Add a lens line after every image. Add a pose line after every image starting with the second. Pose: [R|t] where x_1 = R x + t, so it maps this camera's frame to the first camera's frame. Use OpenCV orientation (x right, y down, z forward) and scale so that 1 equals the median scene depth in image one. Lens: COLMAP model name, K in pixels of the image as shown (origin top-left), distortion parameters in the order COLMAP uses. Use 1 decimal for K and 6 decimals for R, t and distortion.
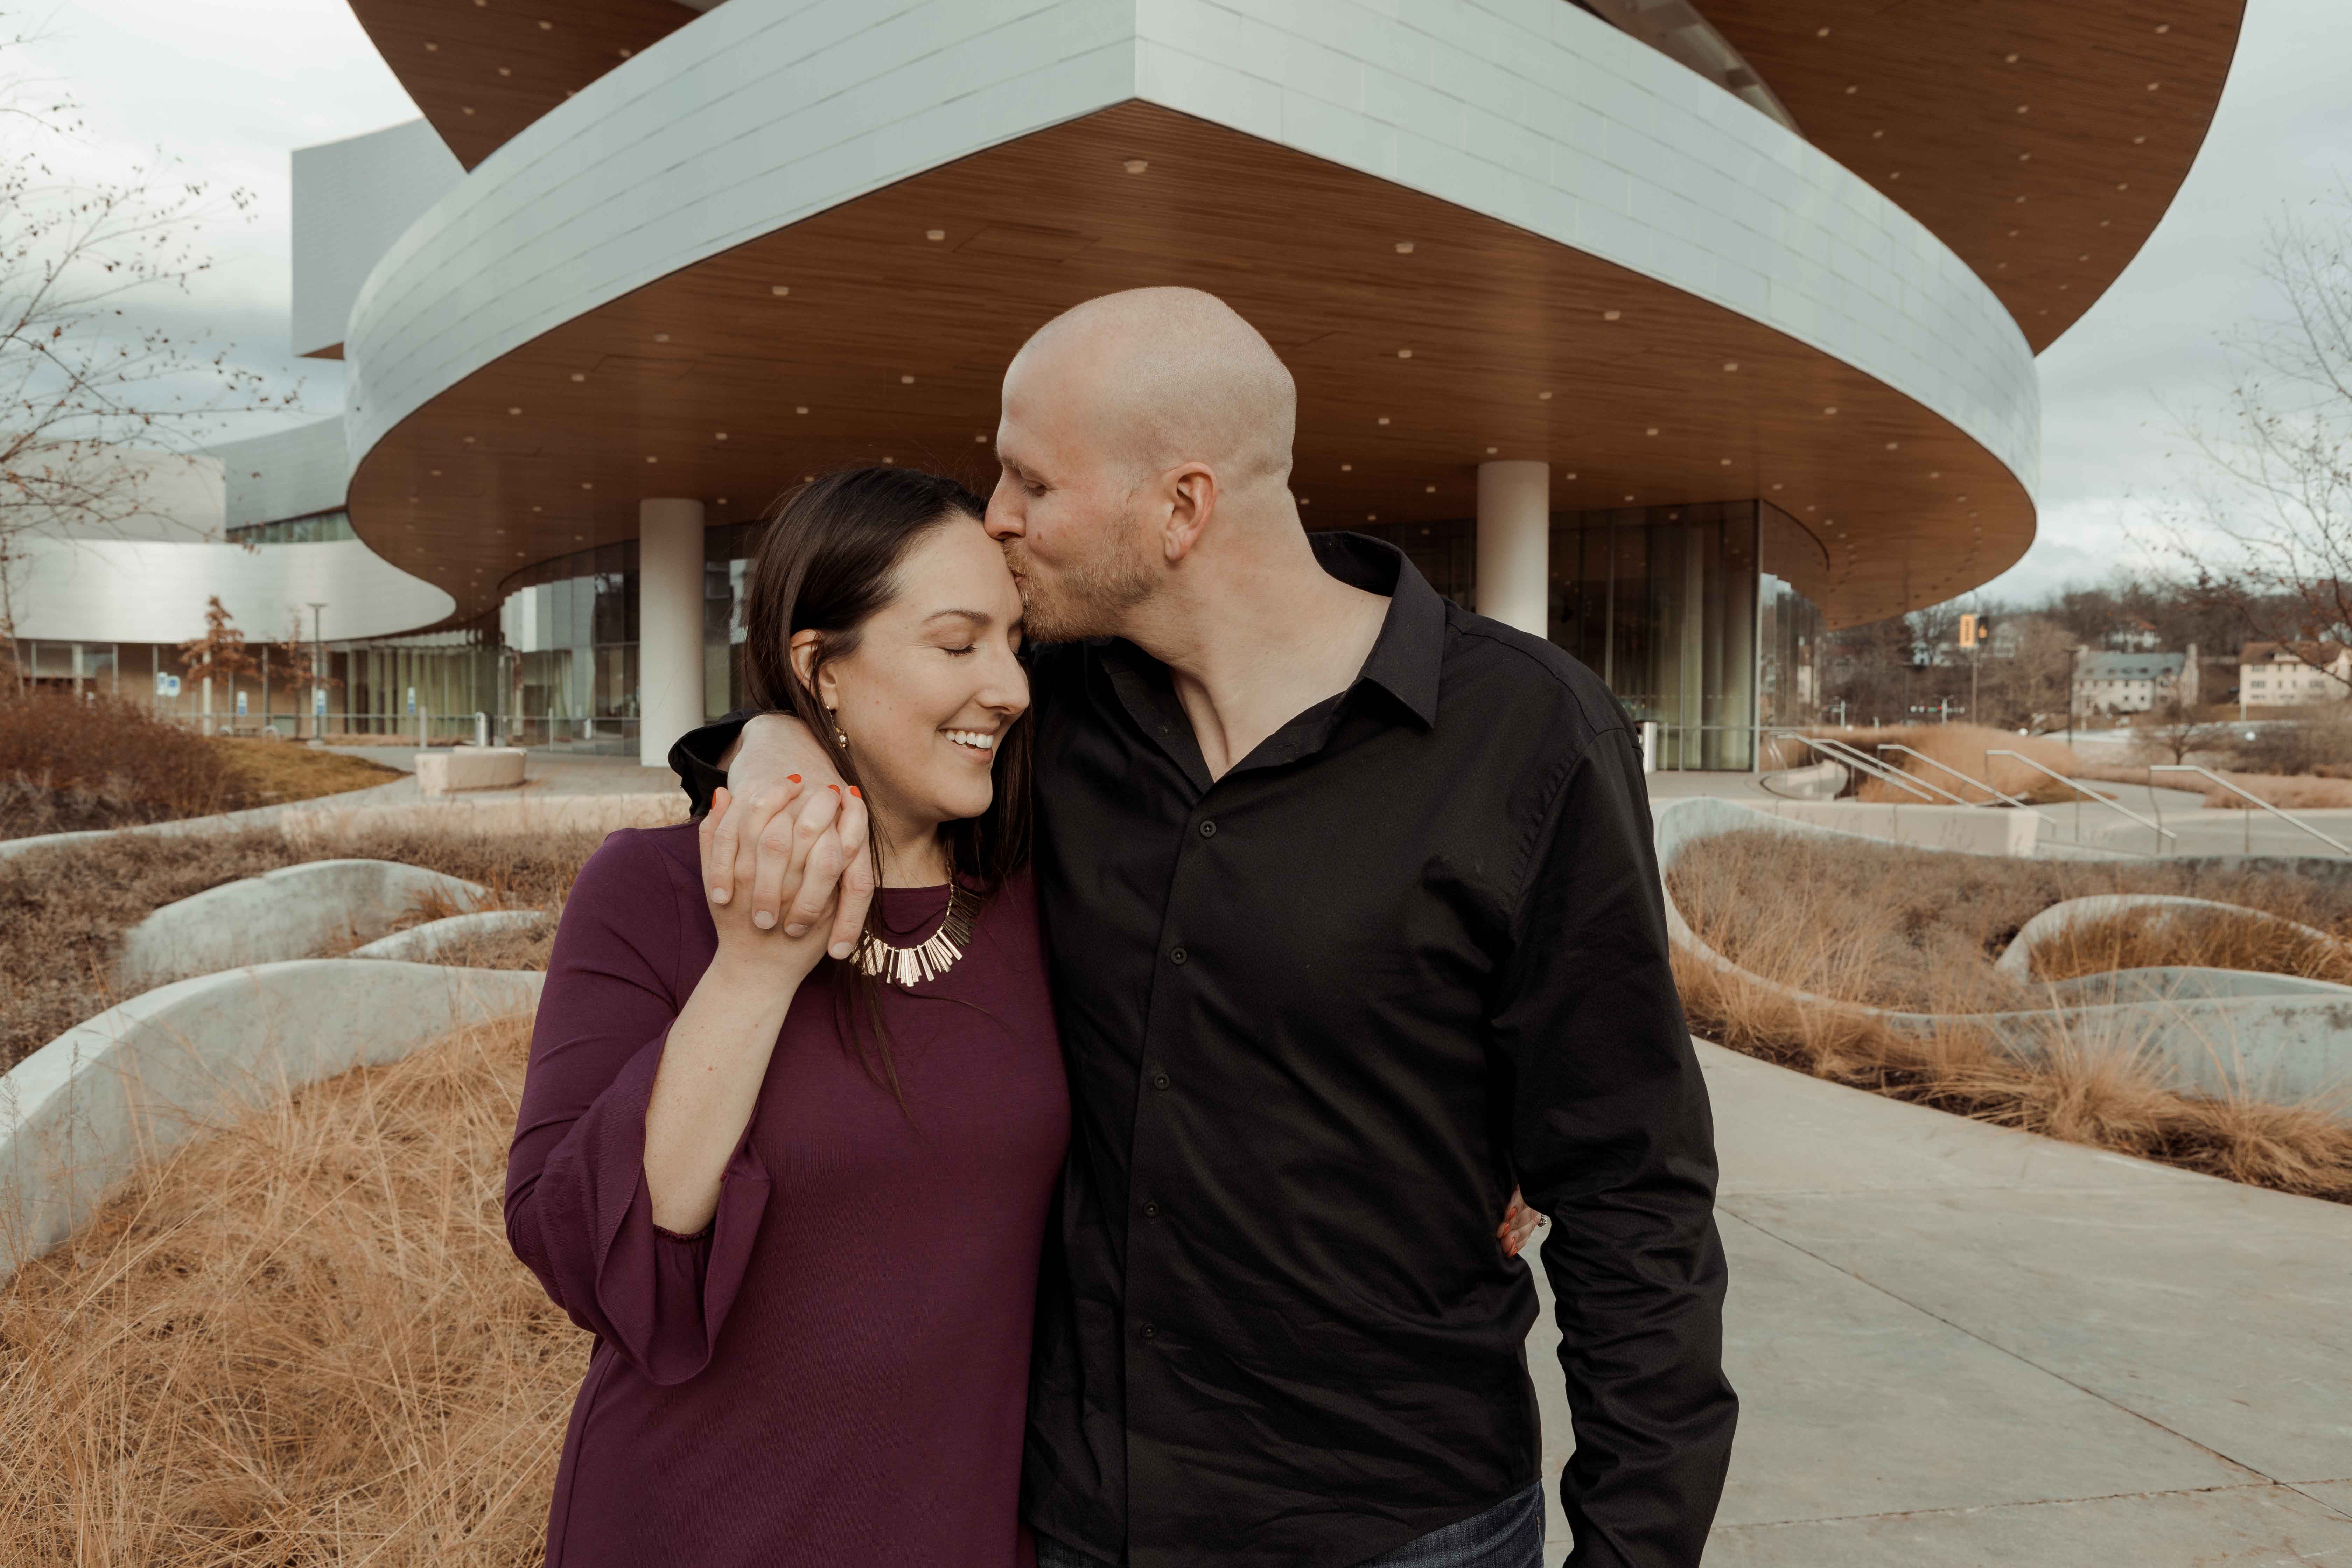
lens RADIAL K [[1919.8, 0, 1177.0], [0, 1919.8, 784.8], [0, 0, 1]] dist [-0.004603, 0.006919]
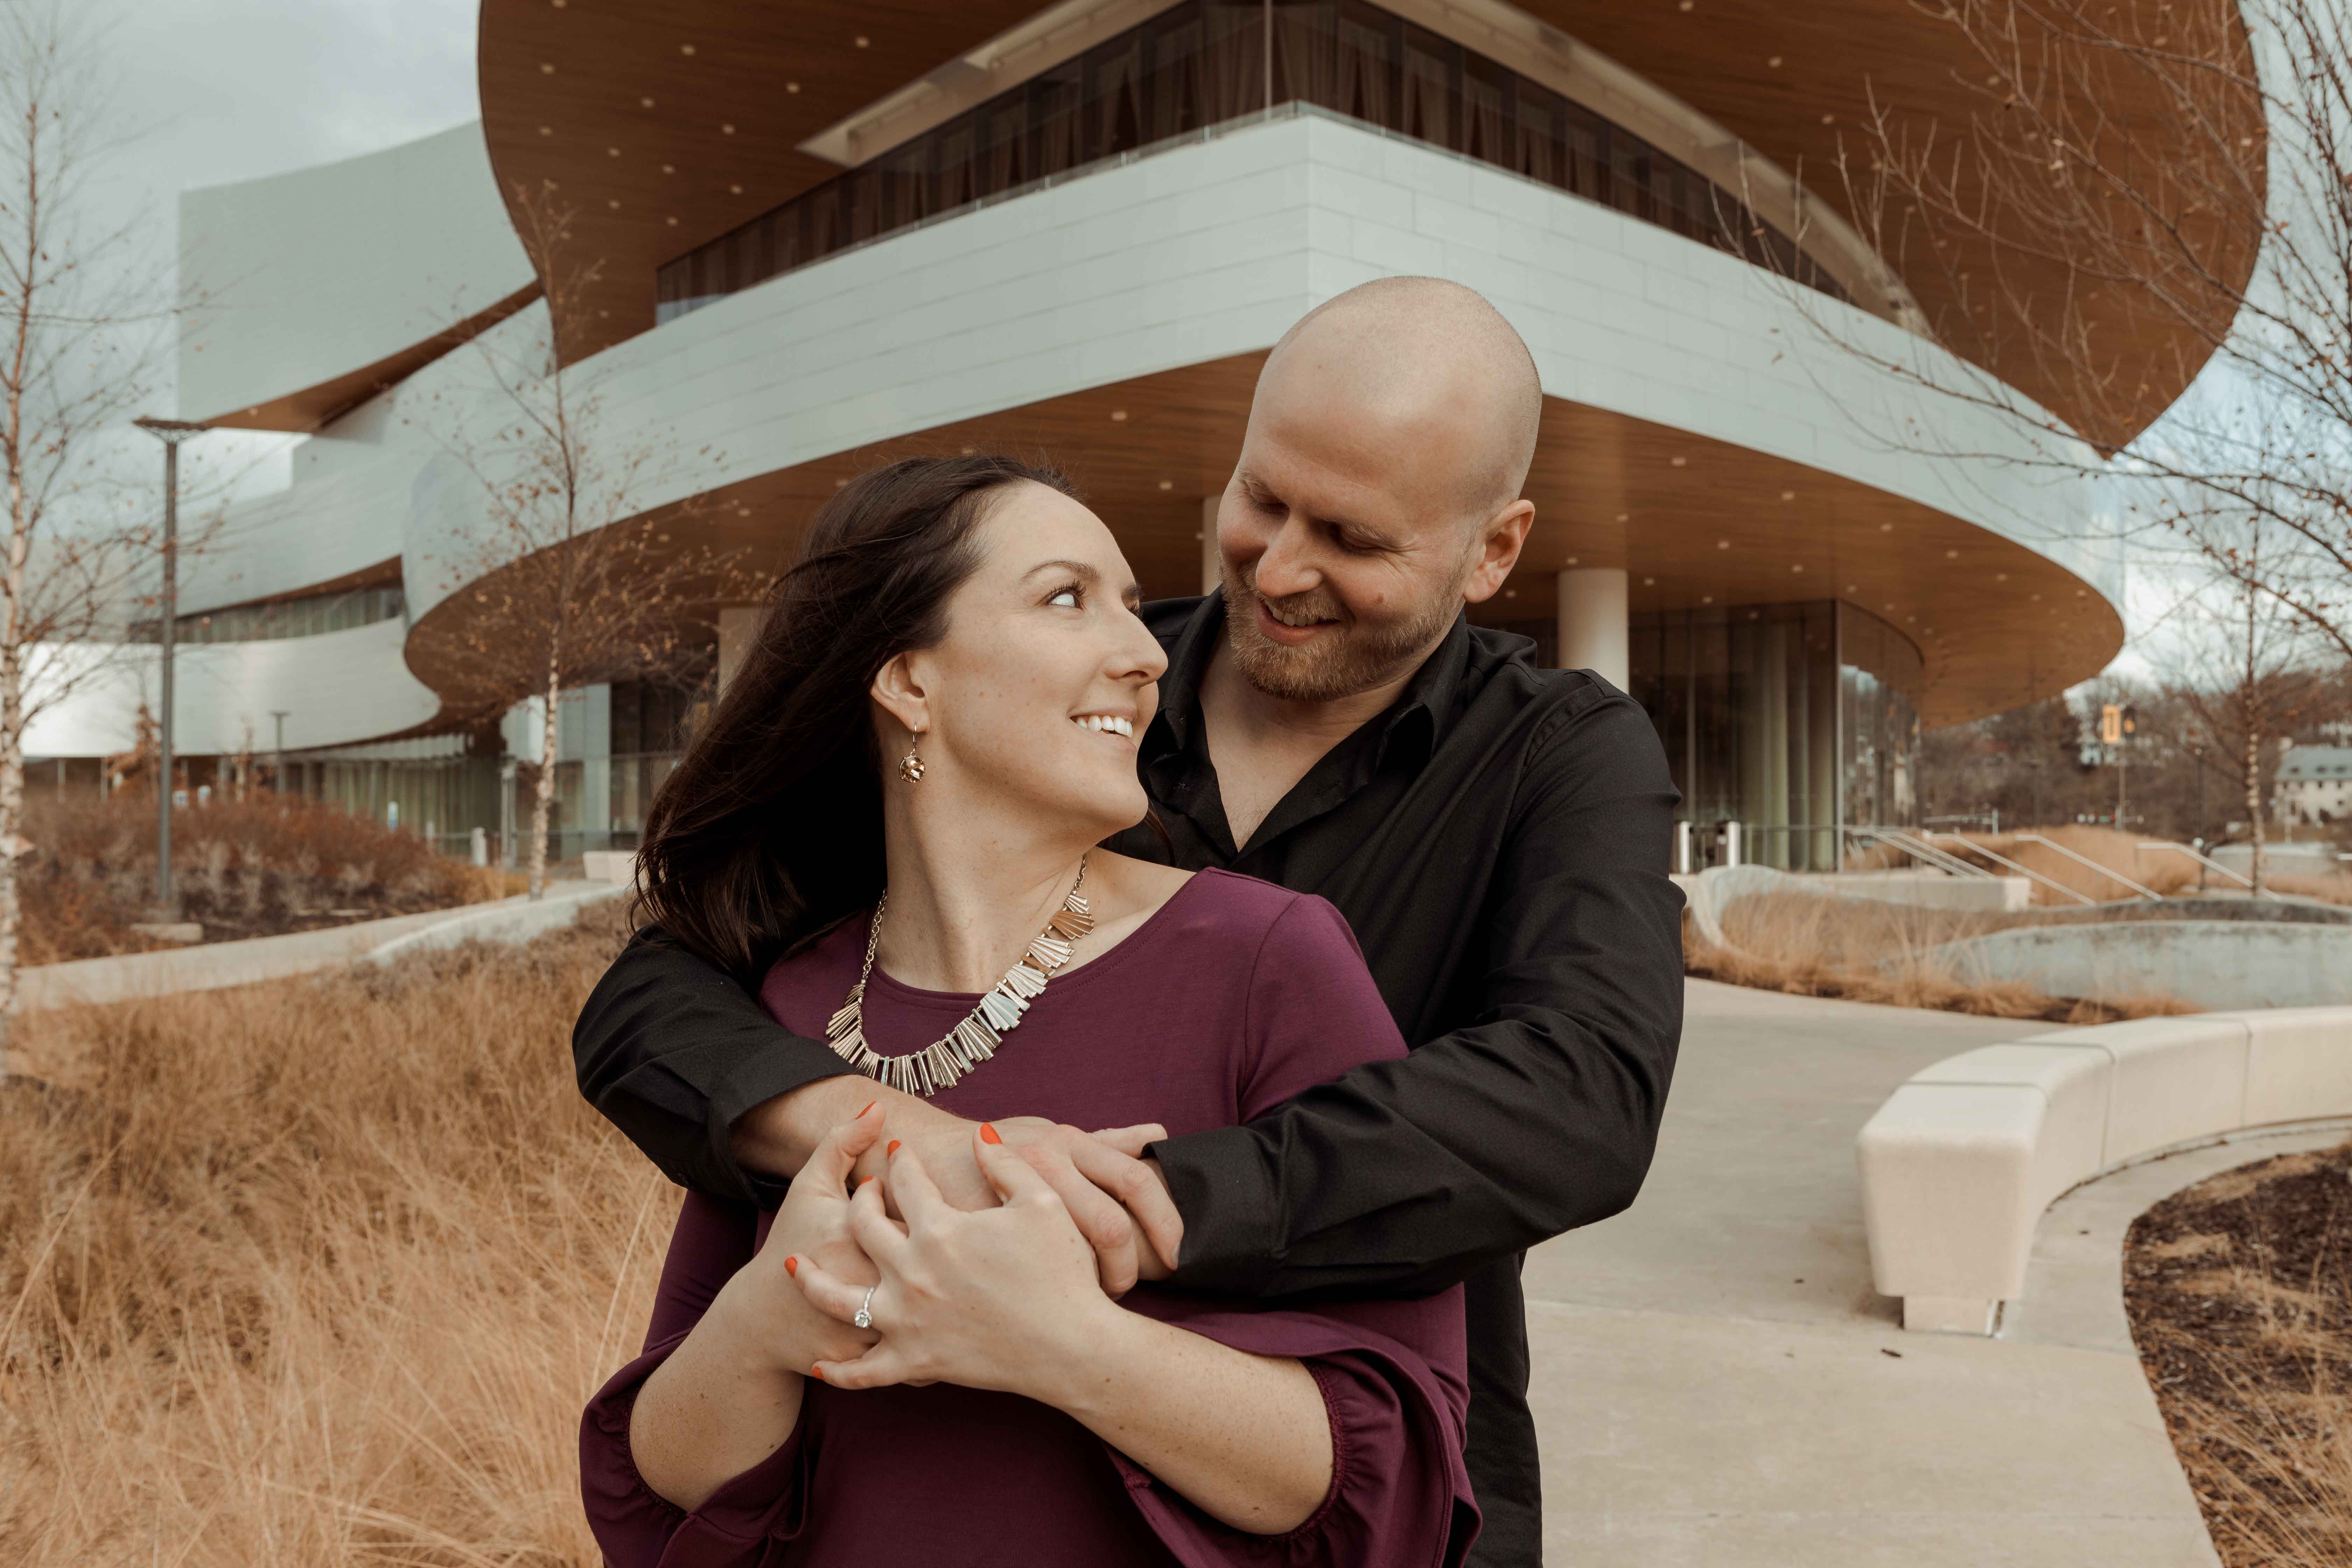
lens RADIAL K [[2455.4, 0, 1180.8], [0, 2455.4, 793.8], [0, 0, 1]] dist [-0.029802, 0.022046]
pose [[0.999919, -0.009495, 0.008430, -0.056508], [0.009936, 0.998499, -0.053866, 0.020425], [-0.007906, 0.053945, 0.998513, -0.298313]]
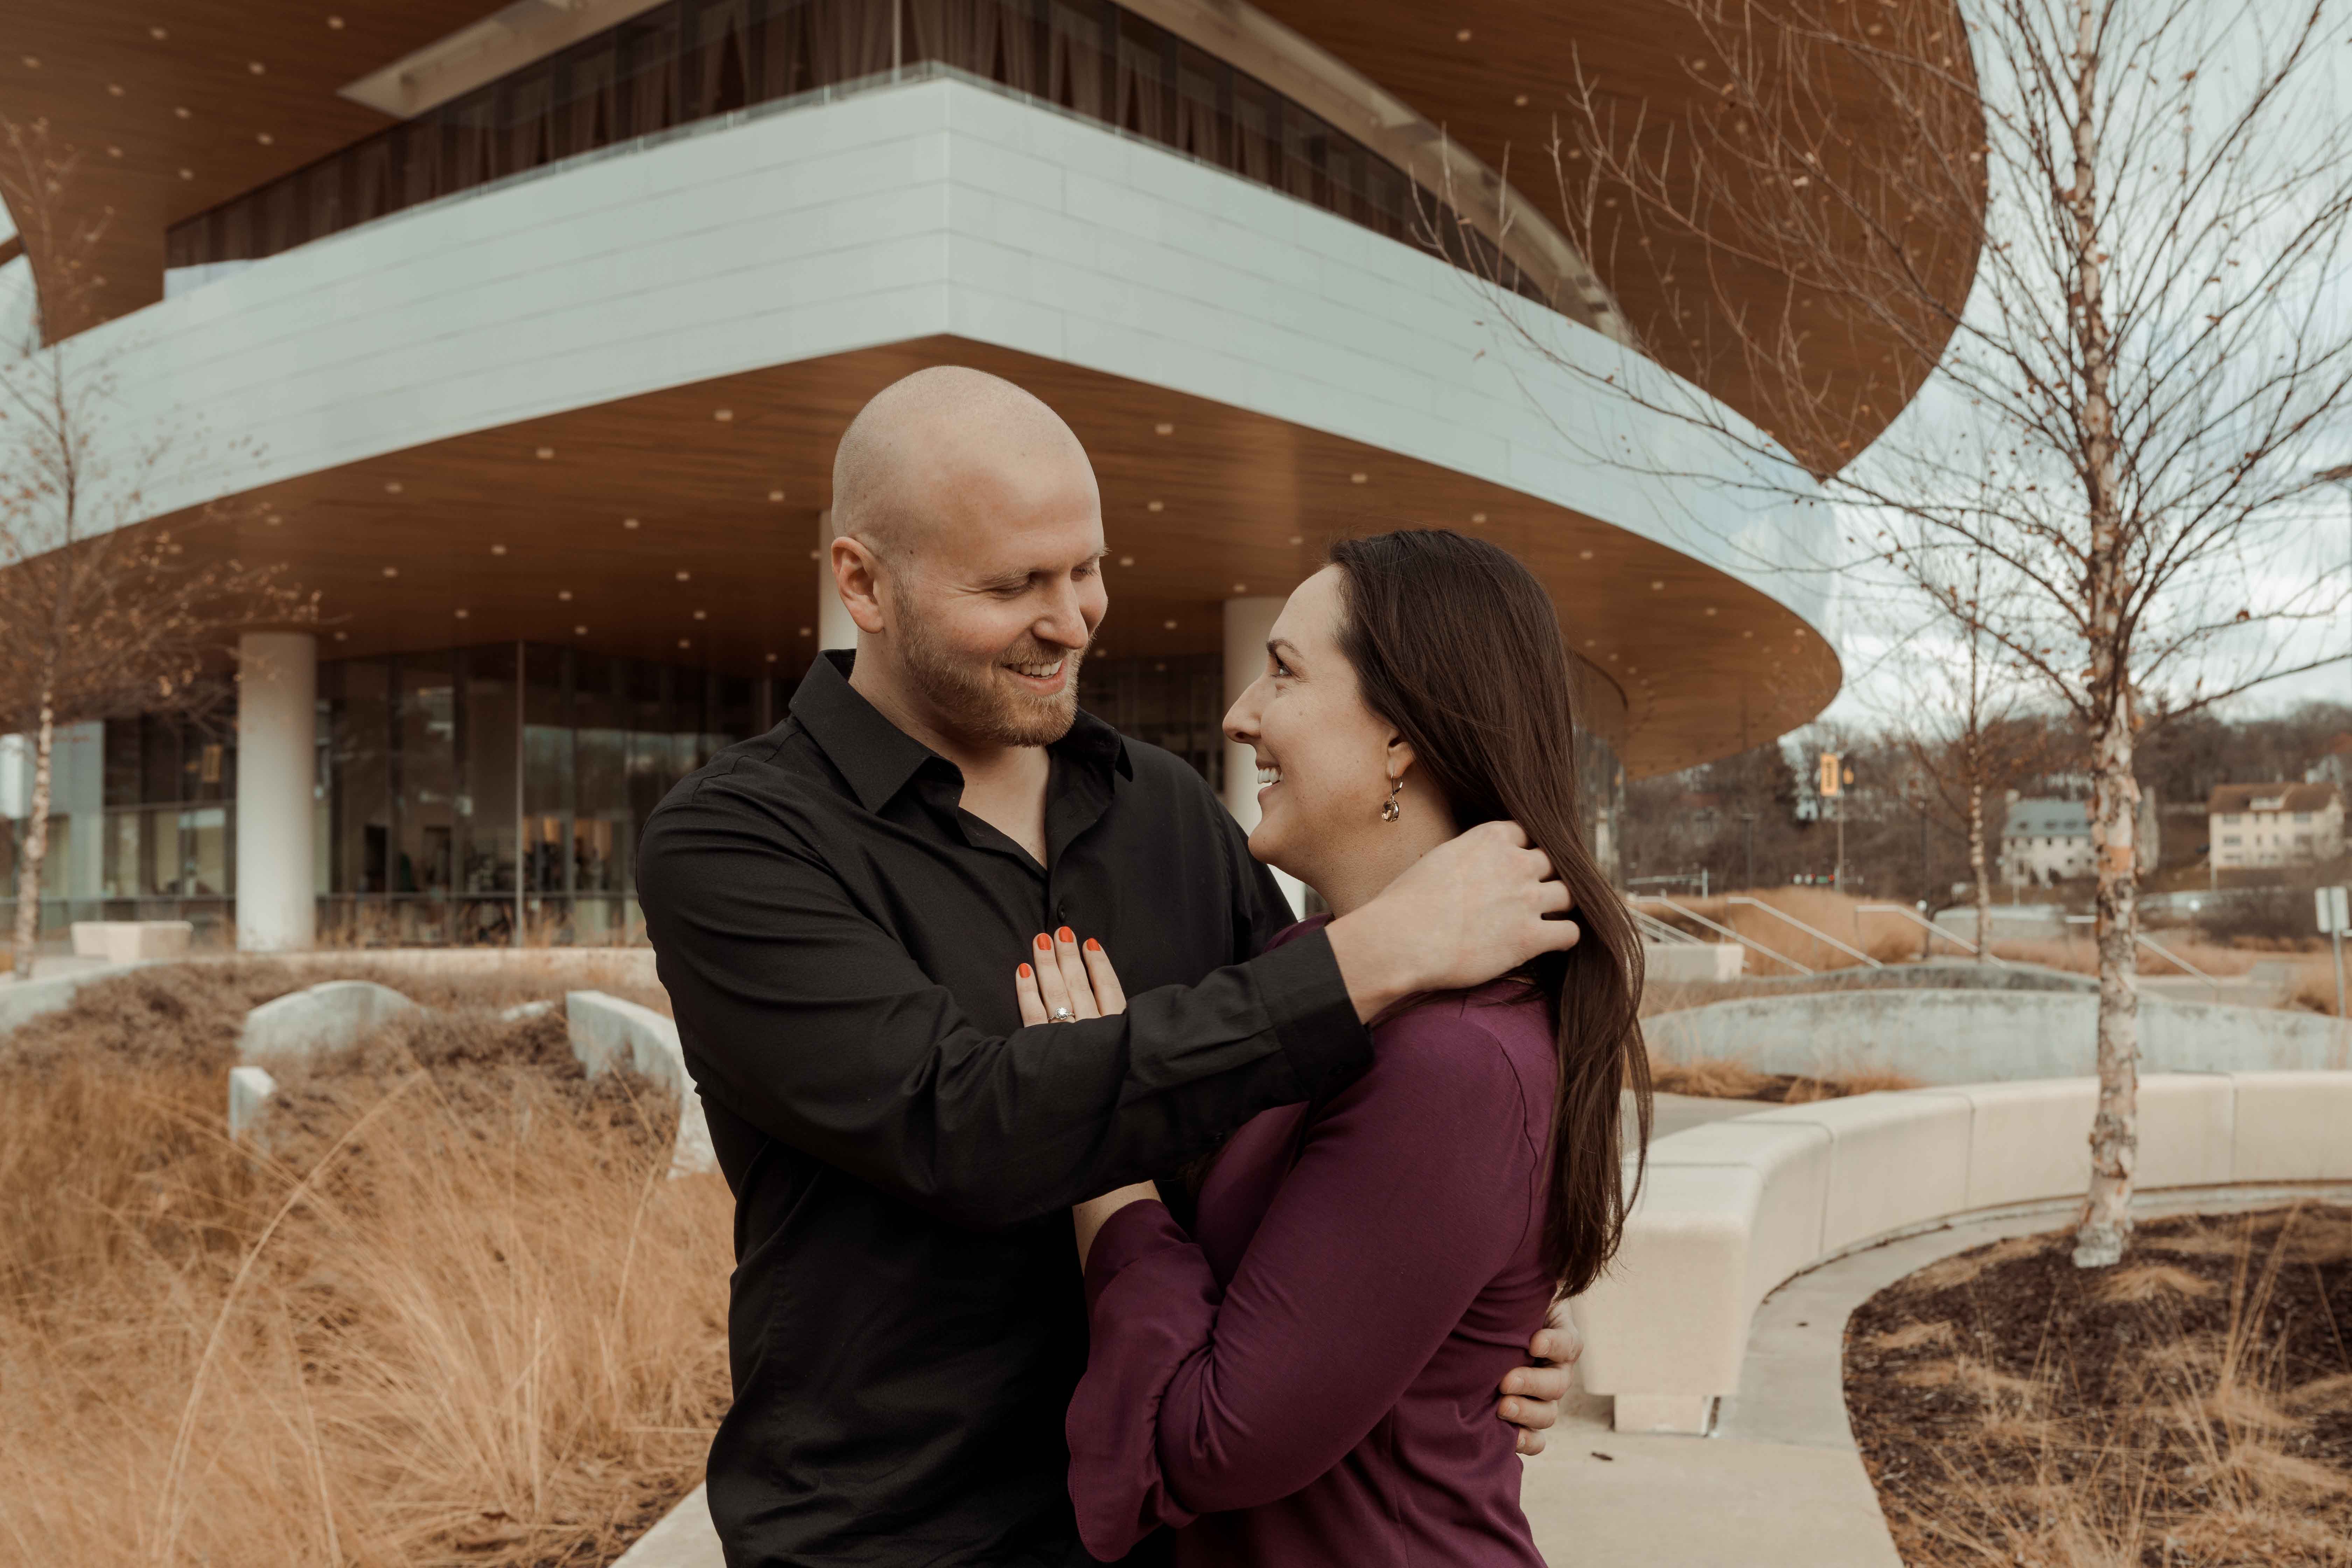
lens RADIAL K [[2841.0, 0, 1189.1], [0, 2841.0, 788.7], [0, 0, 1]] dist [-0.054058, 0.060943]
pose [[0.988747, -0.007270, 0.149422, -0.059183], [0.018586, 0.997050, -0.074475, 0.020984], [-0.148440, 0.076414, 0.985965, -0.305466]]
